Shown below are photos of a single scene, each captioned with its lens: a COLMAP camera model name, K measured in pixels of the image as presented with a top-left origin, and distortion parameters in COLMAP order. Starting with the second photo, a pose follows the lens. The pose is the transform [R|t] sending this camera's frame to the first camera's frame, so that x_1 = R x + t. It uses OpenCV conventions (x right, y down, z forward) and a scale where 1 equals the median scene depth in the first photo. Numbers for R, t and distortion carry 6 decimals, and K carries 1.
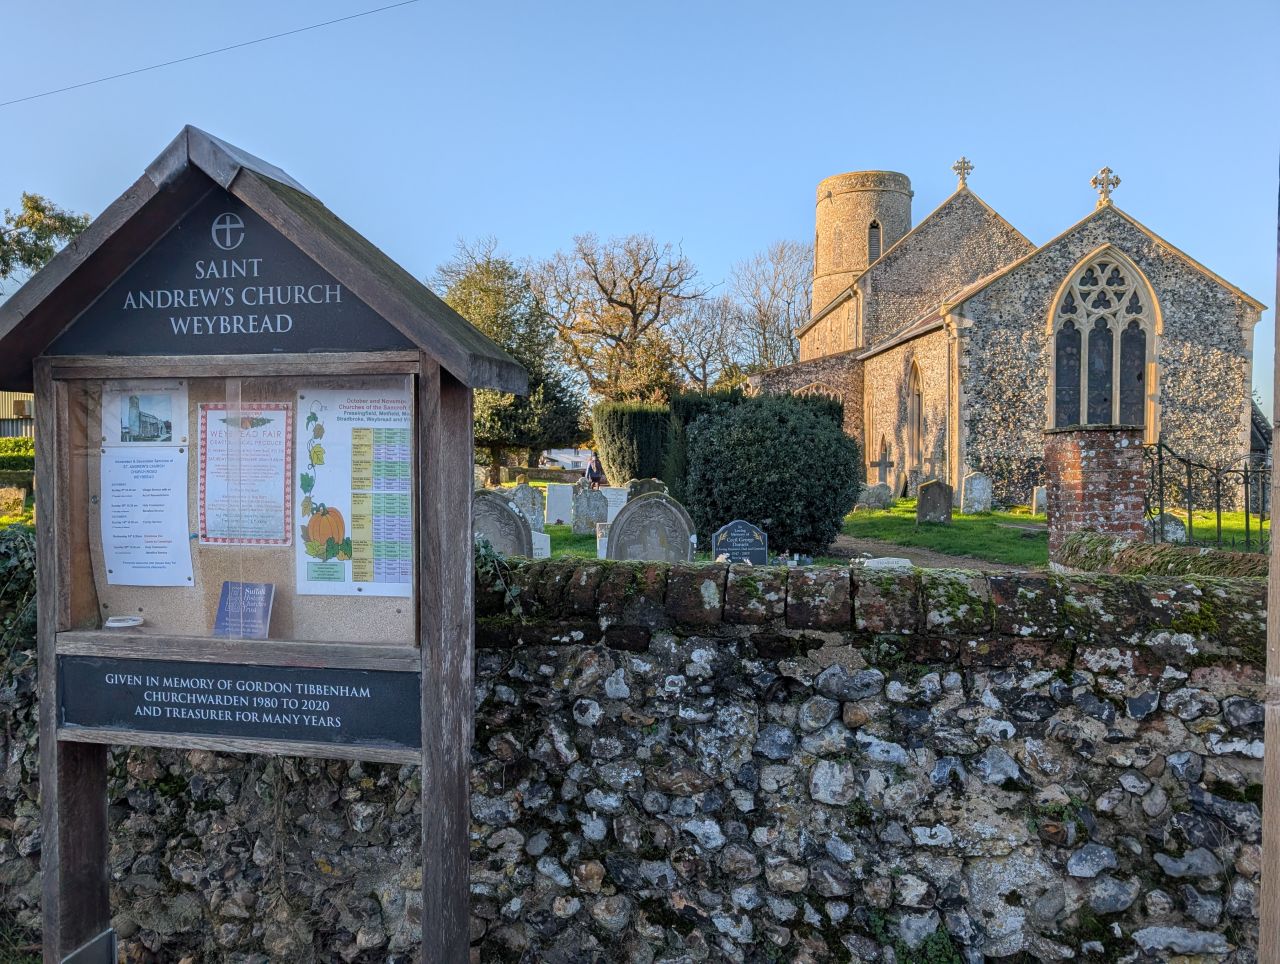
lens RADIAL K [[942.2, 0, 629.6], [0, 942.2, 480.5], [0, 0, 1]] dist [0.033852, -0.038572]
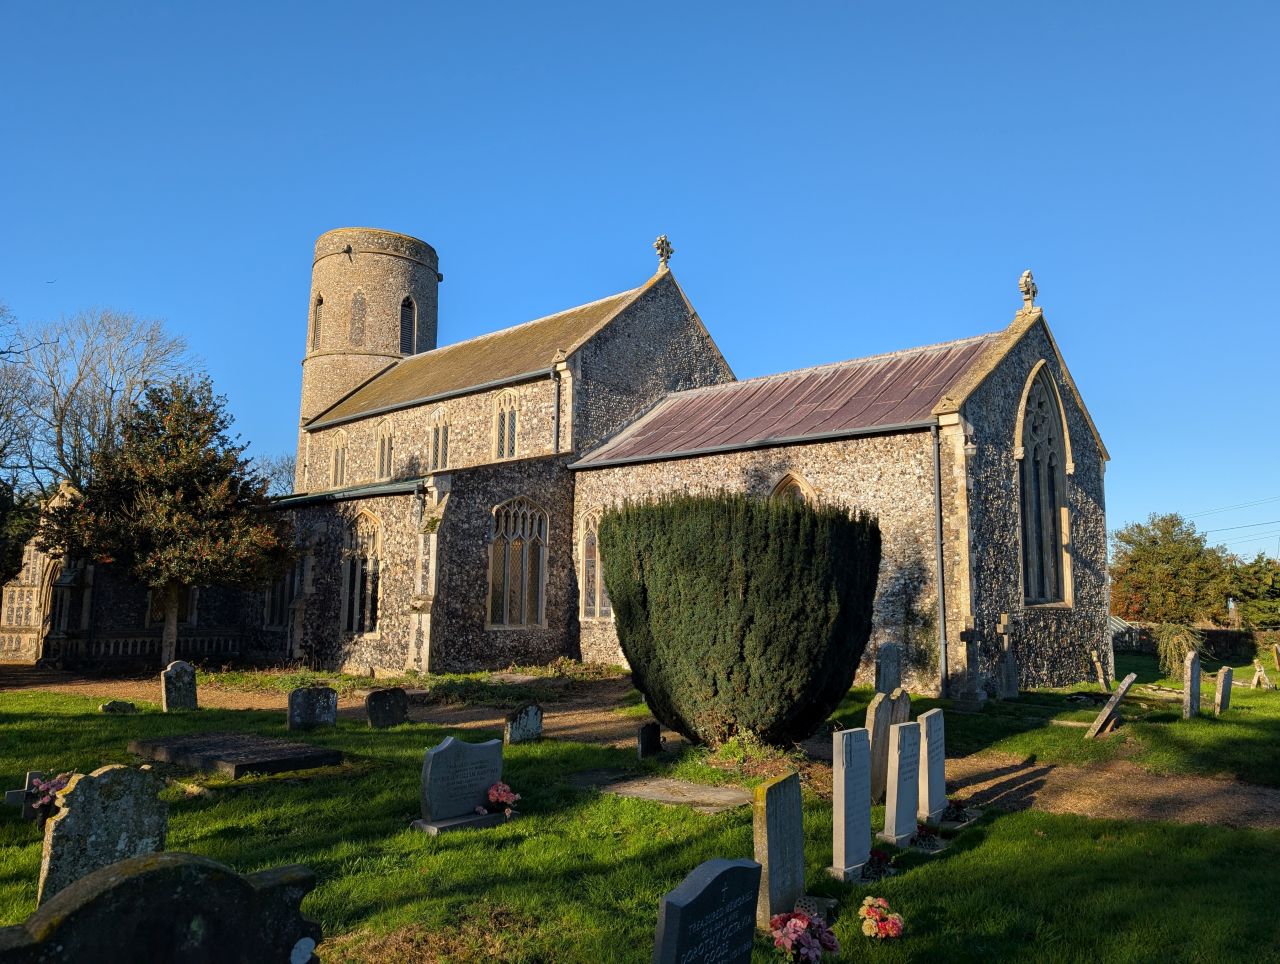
lens RADIAL K [[942.2, 0, 666.7], [0, 942.2, 476.7], [0, 0, 1]] dist [0.033852, -0.038572]
pose [[0.670614, 0.105109, 0.734322, -0.313130], [0.005365, 0.989197, -0.146491, -0.028666], [-0.741787, 0.102179, 0.662805, 0.698915]]
